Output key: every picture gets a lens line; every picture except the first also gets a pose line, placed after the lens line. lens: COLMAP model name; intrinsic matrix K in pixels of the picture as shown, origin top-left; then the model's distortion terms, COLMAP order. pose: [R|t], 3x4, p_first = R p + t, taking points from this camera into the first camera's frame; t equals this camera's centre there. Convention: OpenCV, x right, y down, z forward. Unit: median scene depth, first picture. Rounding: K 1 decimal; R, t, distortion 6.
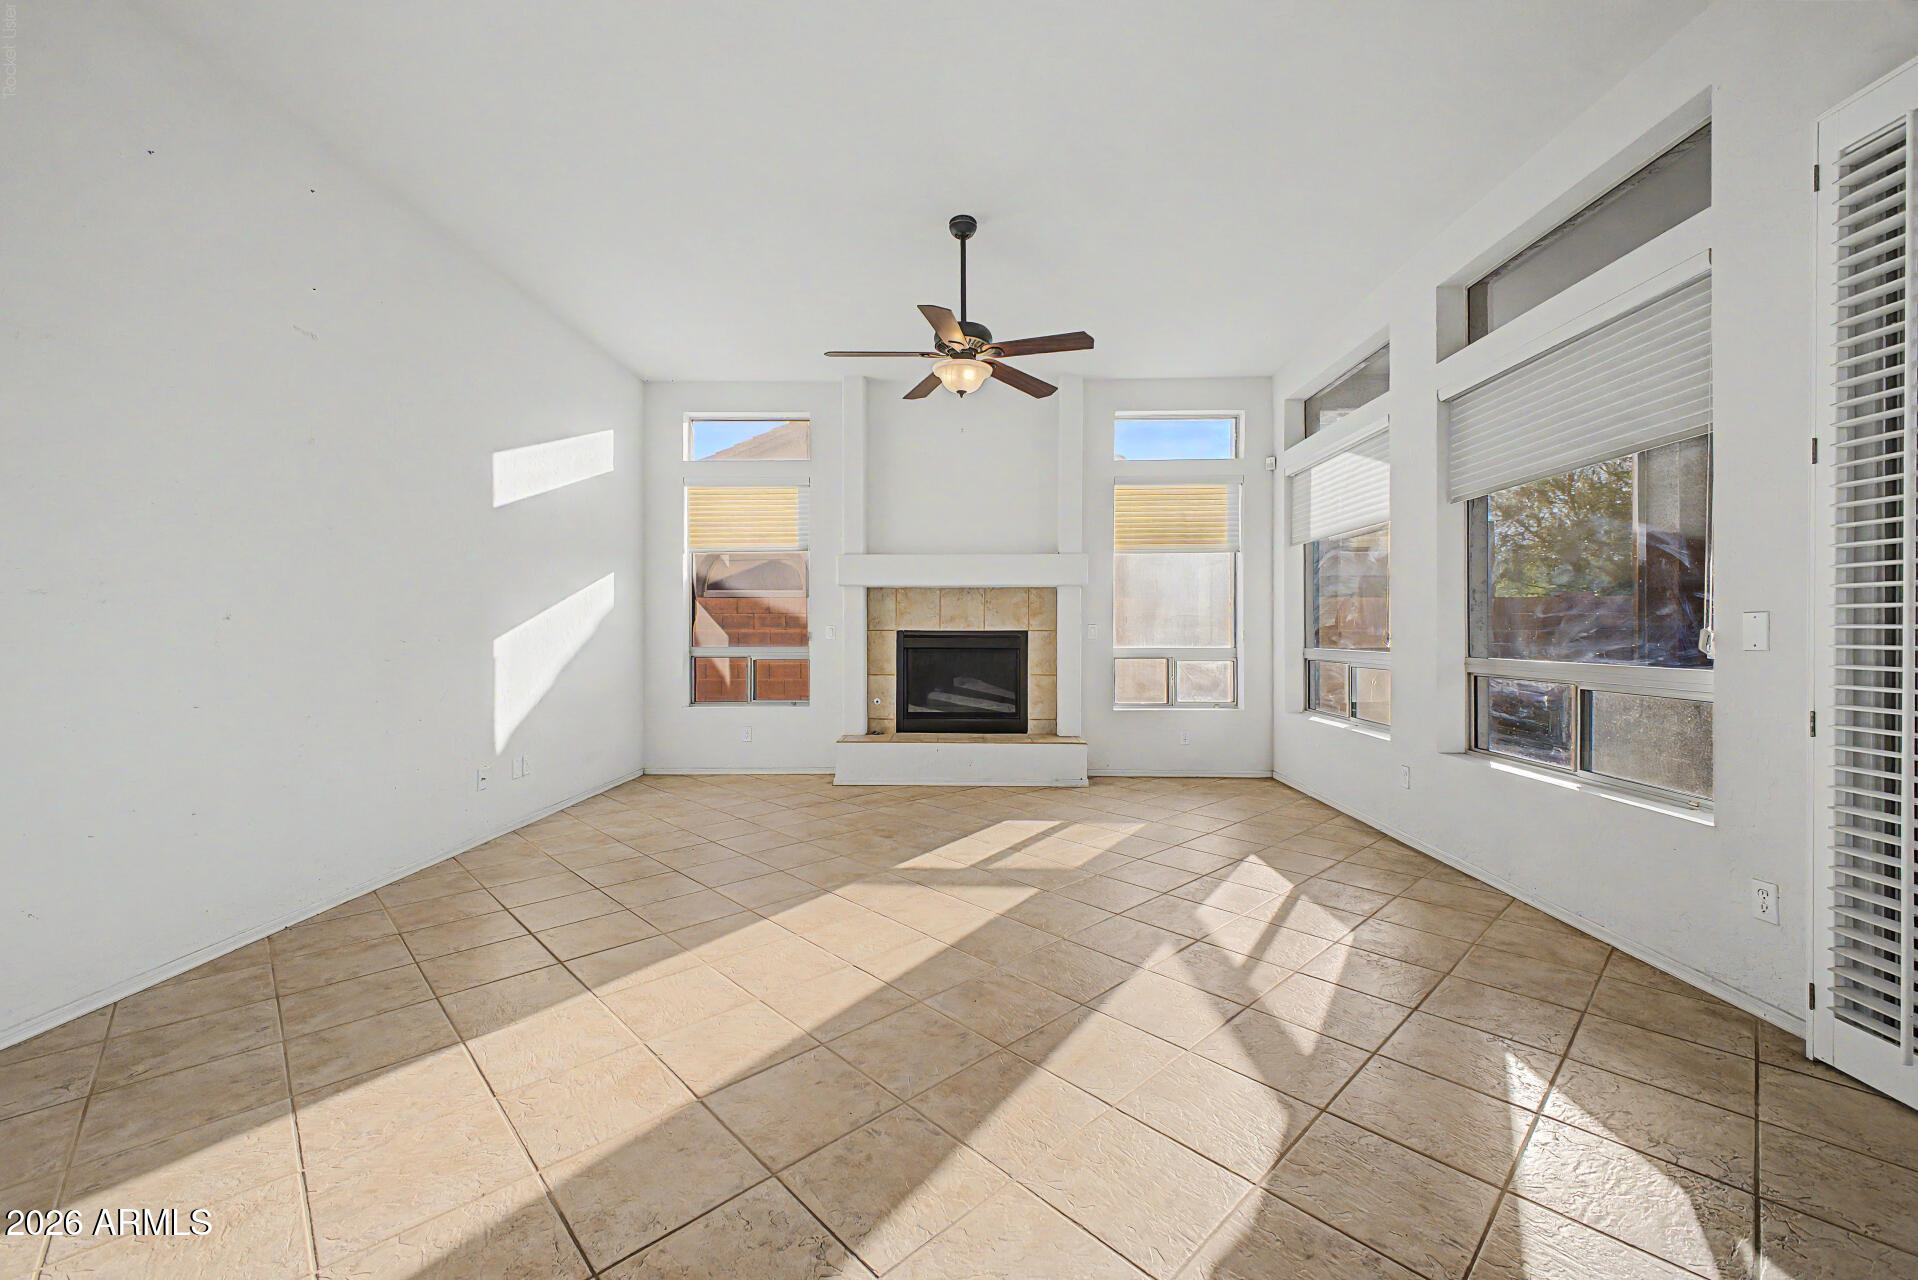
lens RADIAL K [[769.1, 0, 960.7], [0, 769.1, 634.0], [0, 0, 1]] dist [0.002296, 0.000130]
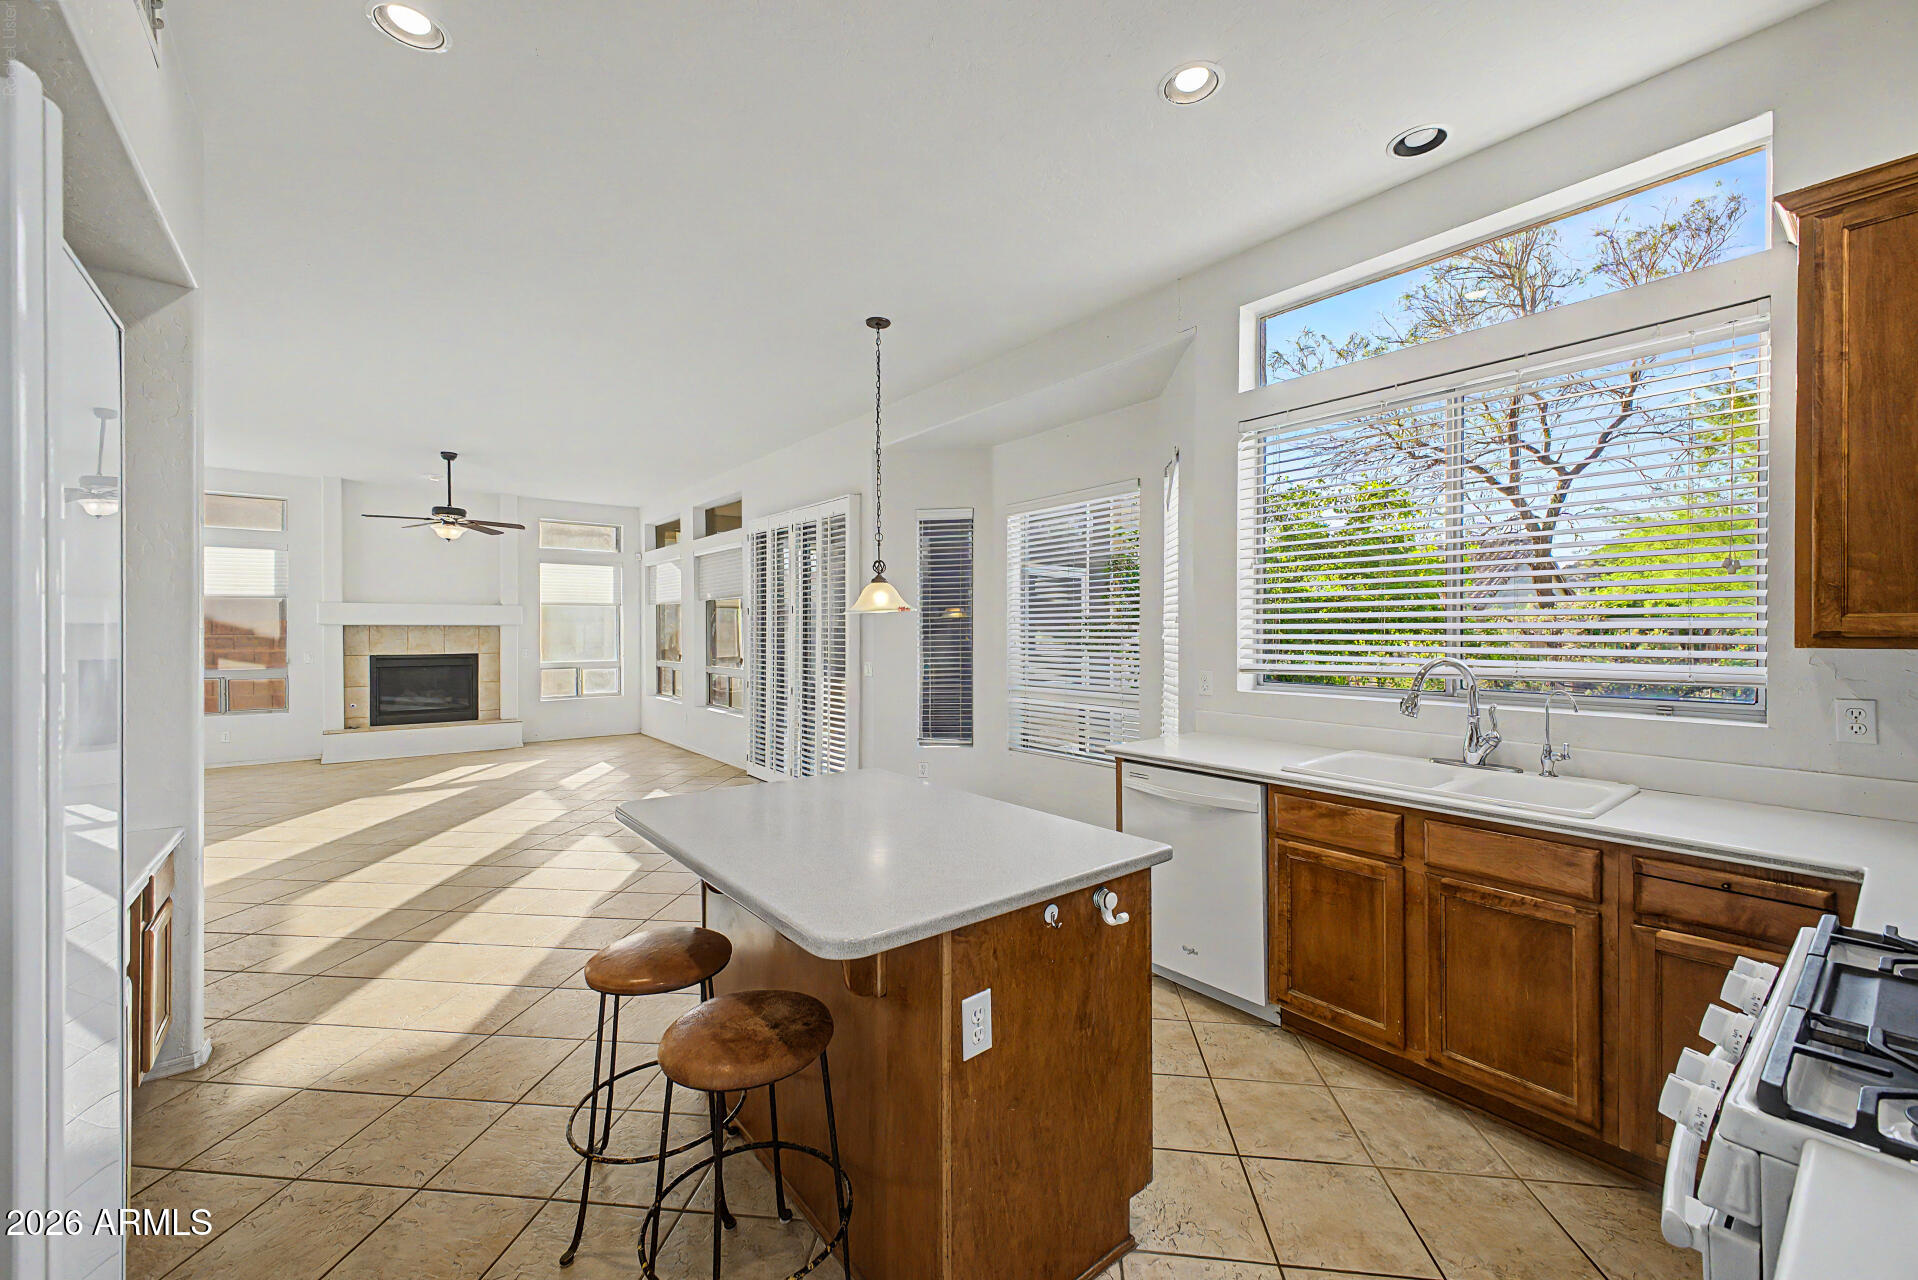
lens RADIAL K [[769.1, 0, 969.3], [0, 769.1, 635.4], [0, 0, 1]] dist [0.002296, 0.000130]
pose [[0.771082, -0.004277, 0.636721, -0.138754], [0.006172, 0.999981, -0.000758, -0.033882], [-0.636705, 0.004515, 0.771094, -0.839103]]
